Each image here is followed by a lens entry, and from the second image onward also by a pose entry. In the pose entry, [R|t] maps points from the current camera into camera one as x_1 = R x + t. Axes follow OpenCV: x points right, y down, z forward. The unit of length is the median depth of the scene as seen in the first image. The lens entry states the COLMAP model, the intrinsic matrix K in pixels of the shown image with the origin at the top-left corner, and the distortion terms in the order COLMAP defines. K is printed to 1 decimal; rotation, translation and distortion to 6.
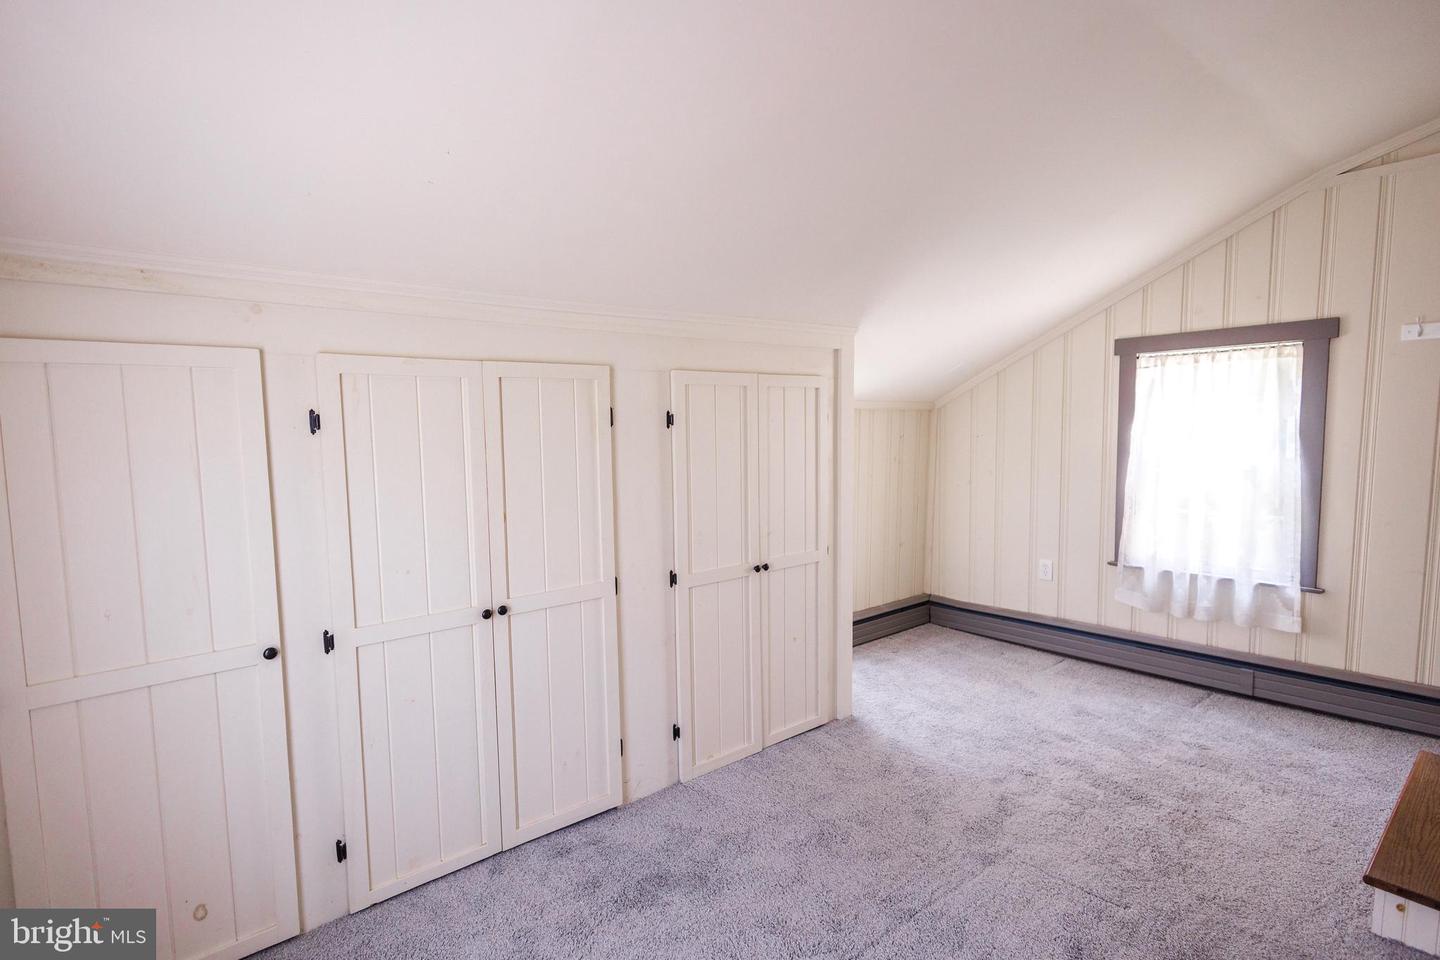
lens RADIAL K [[660.6, 0, 720.0], [0, 660.6, 480.0], [0, 0, 1]] dist [-0.001268, -0.000060]
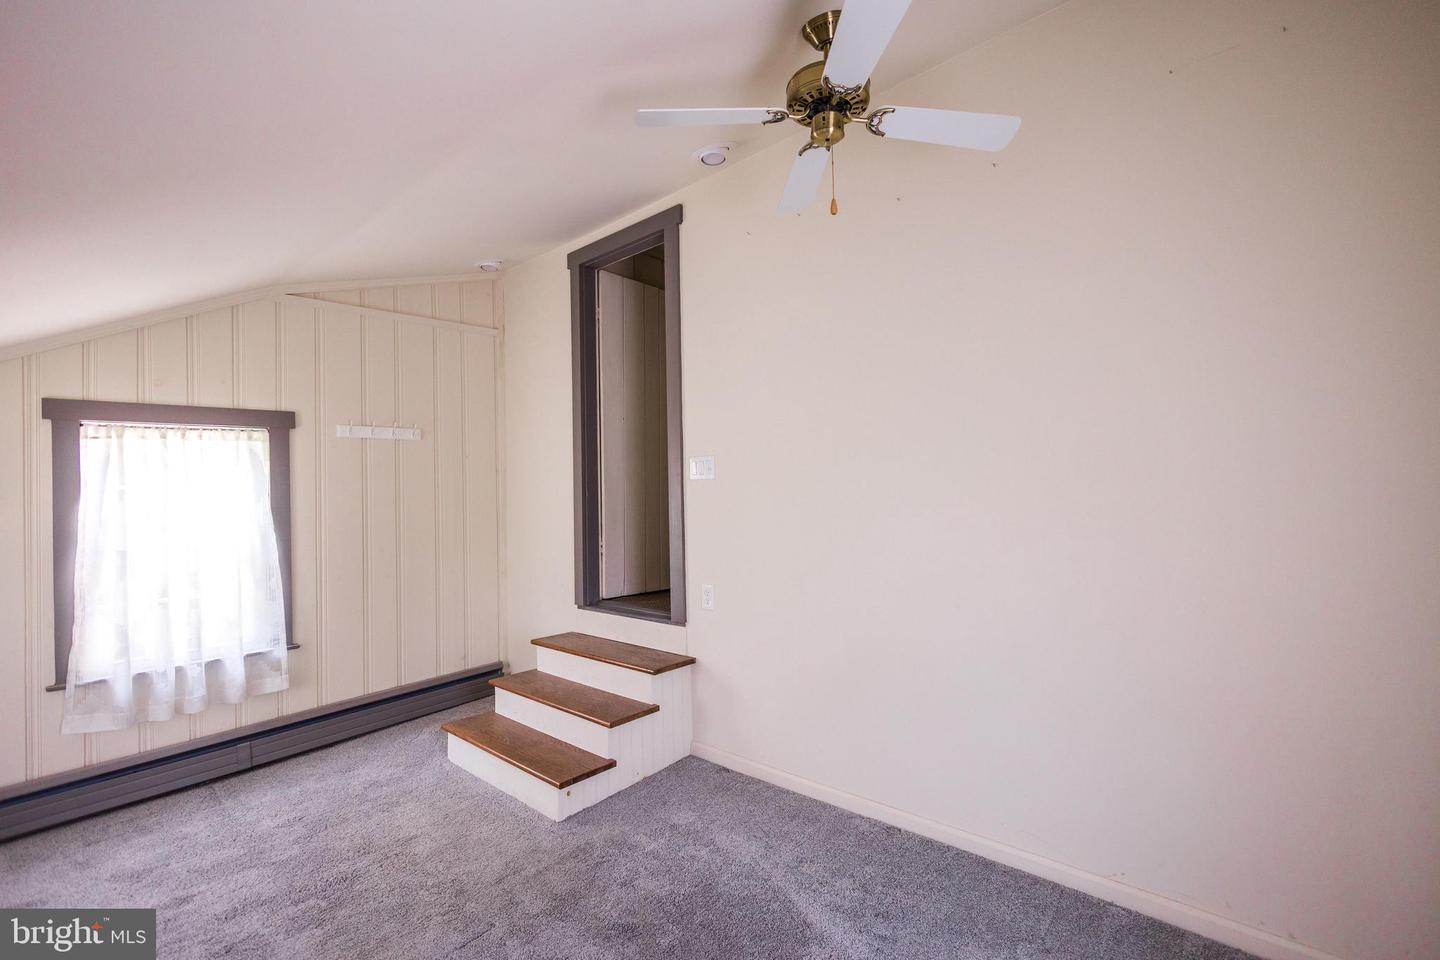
lens RADIAL K [[640.3, 0, 720.0], [0, 640.3, 480.0], [0, 0, 1]] dist [0.000175, -0.000179]
pose [[-0.109076, 0.026030, 0.993692, -0.268417], [0.109598, 0.993877, -0.014005, -0.021126], [-0.987973, 0.107379, -0.111261, 0.343899]]
